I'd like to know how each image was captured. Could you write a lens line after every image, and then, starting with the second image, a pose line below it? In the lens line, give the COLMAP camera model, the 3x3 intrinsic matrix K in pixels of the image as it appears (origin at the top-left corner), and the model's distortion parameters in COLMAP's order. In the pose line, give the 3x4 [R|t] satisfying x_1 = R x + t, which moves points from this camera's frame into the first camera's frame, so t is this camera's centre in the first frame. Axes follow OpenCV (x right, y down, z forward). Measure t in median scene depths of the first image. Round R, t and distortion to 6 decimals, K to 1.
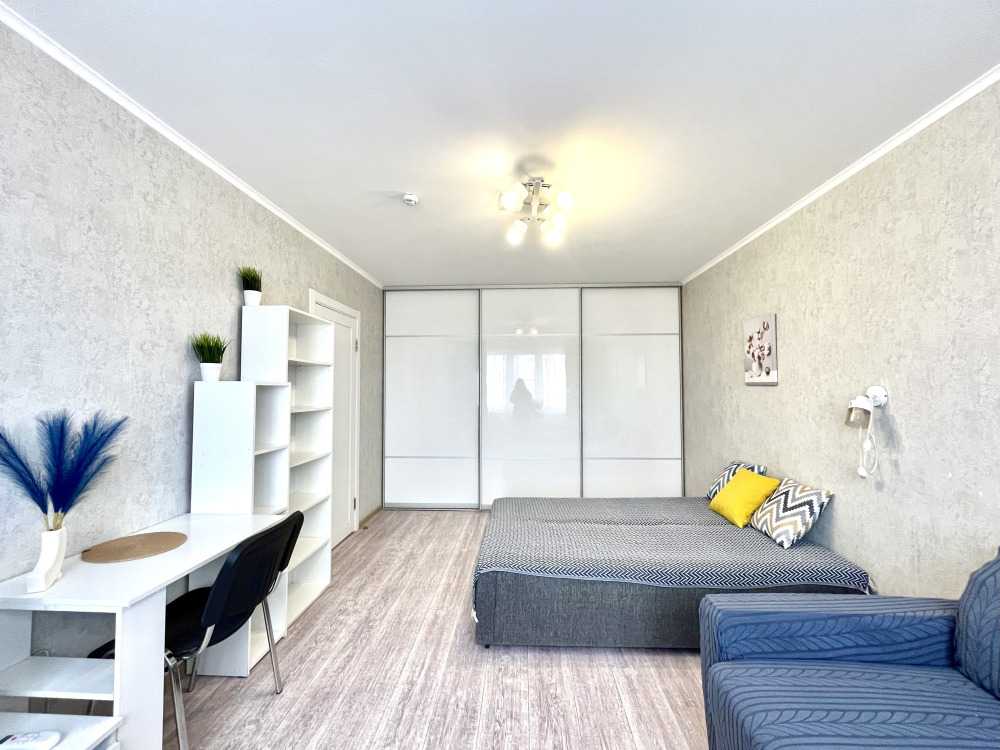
lens RADIAL K [[428.6, 0, 501.5], [0, 428.6, 374.7], [0, 0, 1]] dist [-0.000935, -0.000099]
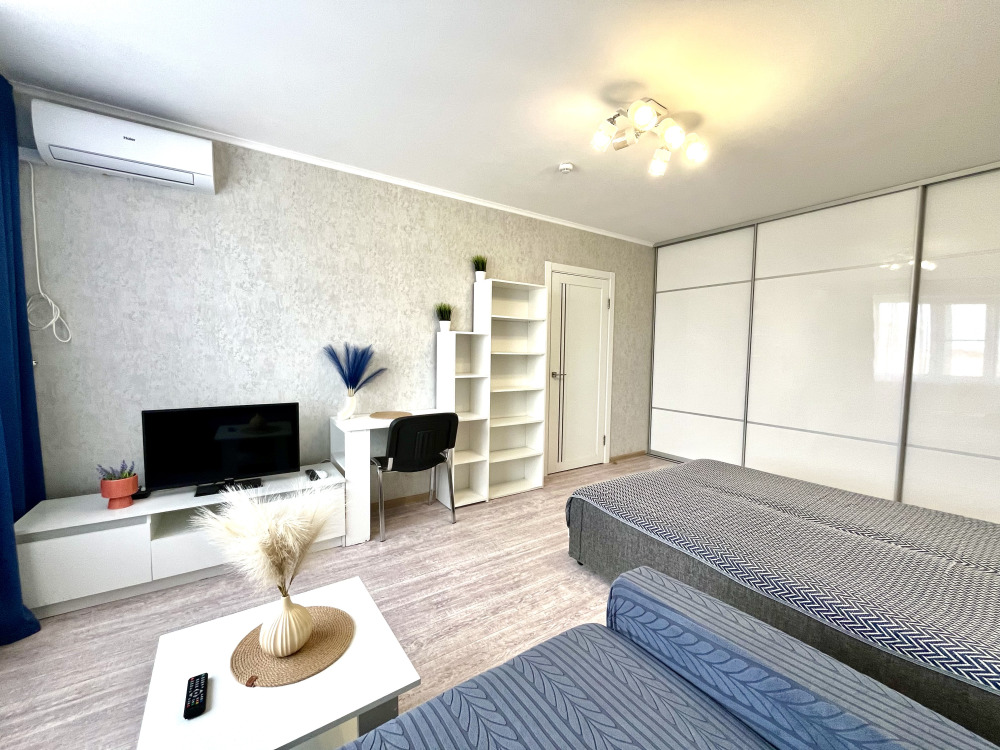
lens RADIAL K [[405.0, 0, 501.1], [0, 405.0, 375.1], [0, 0, 1]] dist [-0.002558, -0.000306]
pose [[0.594394, 0.060364, -0.801906, 0.612173], [0.012083, 0.996396, 0.083960, 0.045665], [0.804084, -0.059595, 0.591522, 0.214131]]
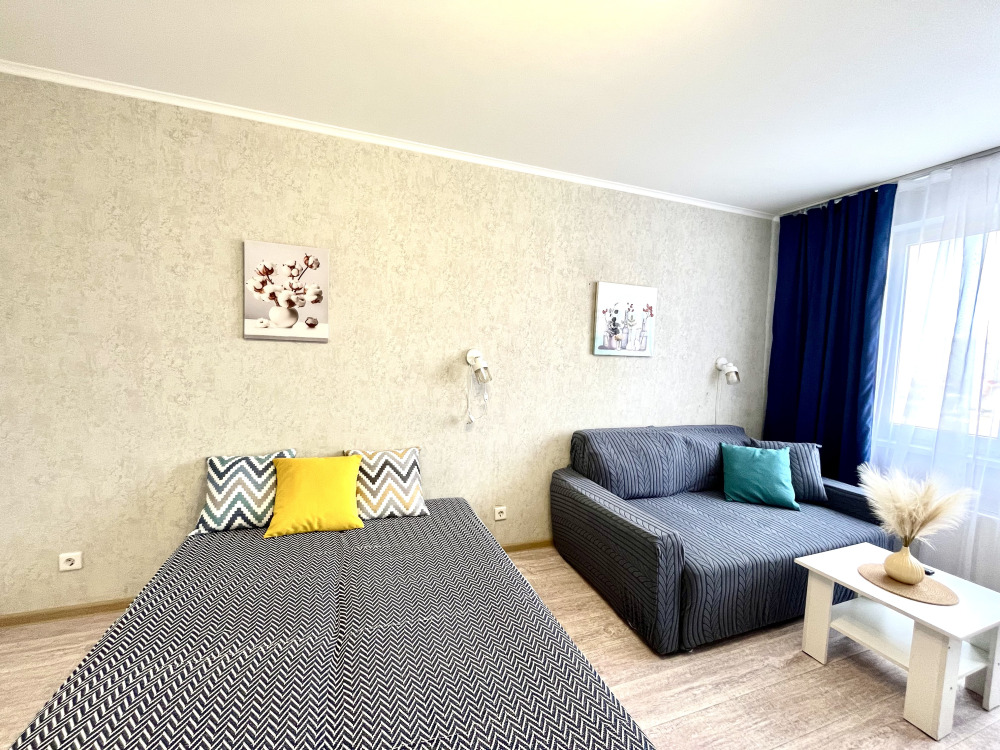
lens RADIAL K [[405.0, 0, 501.1], [0, 405.0, 375.1], [0, 0, 1]] dist [-0.002558, -0.000306]
pose [[-0.386805, -0.069822, 0.919514, -0.223128], [-0.063855, 0.996764, 0.048827, 0.034248], [-0.919948, -0.039829, -0.390012, 1.212860]]
